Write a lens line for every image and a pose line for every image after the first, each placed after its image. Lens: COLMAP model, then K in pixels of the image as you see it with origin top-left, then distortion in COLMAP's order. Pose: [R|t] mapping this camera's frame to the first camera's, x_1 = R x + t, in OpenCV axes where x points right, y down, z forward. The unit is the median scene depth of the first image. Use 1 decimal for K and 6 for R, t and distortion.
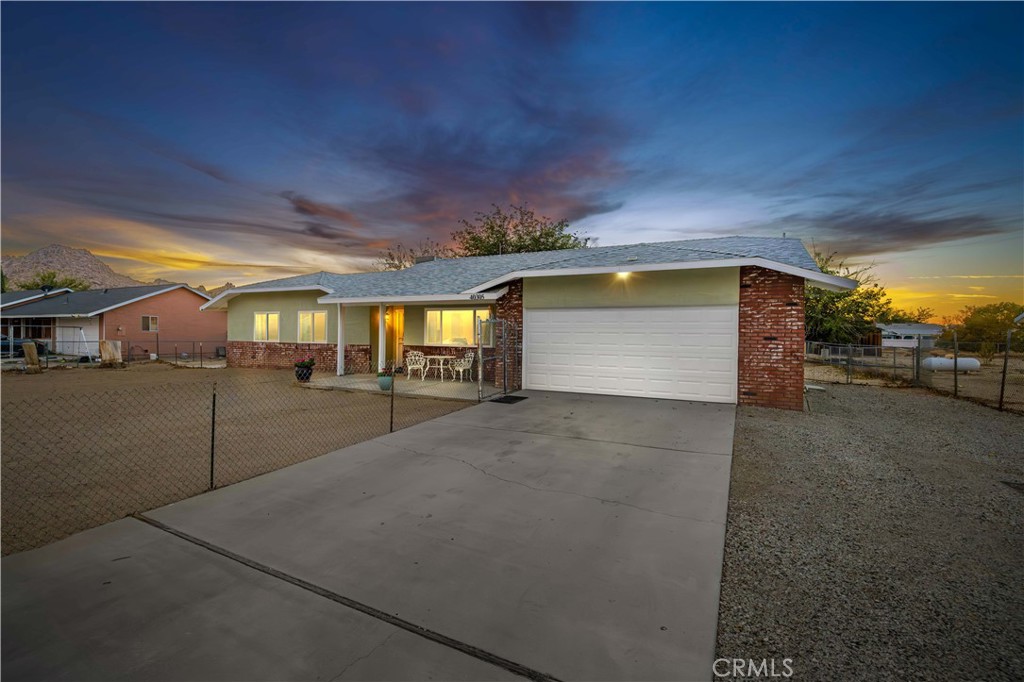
lens RADIAL K [[449.3, 0, 511.5], [0, 449.3, 328.8], [0, 0, 1]] dist [0.000777, 0.000013]
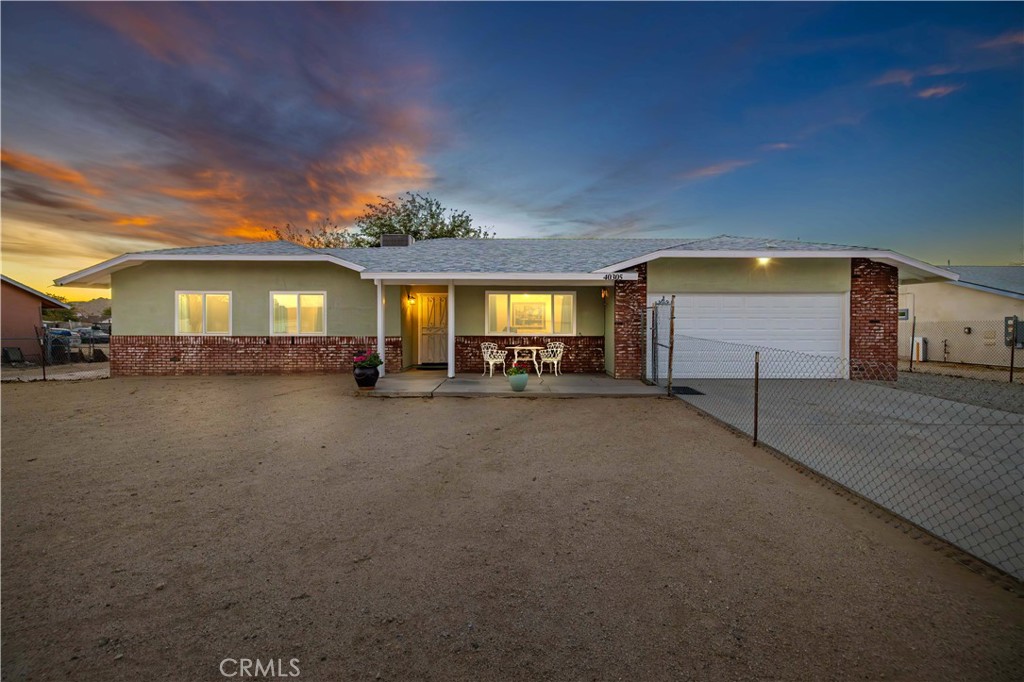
lens RADIAL K [[420.0, 0, 512.0], [0, 420.0, 341.0], [0, 0, 1]] dist [-0.000493, -0.000180]
pose [[0.897203, -0.023406, 0.440997, -0.594899], [0.003462, 0.998936, 0.045977, 0.014364], [-0.441604, -0.039724, 0.896330, 0.335486]]
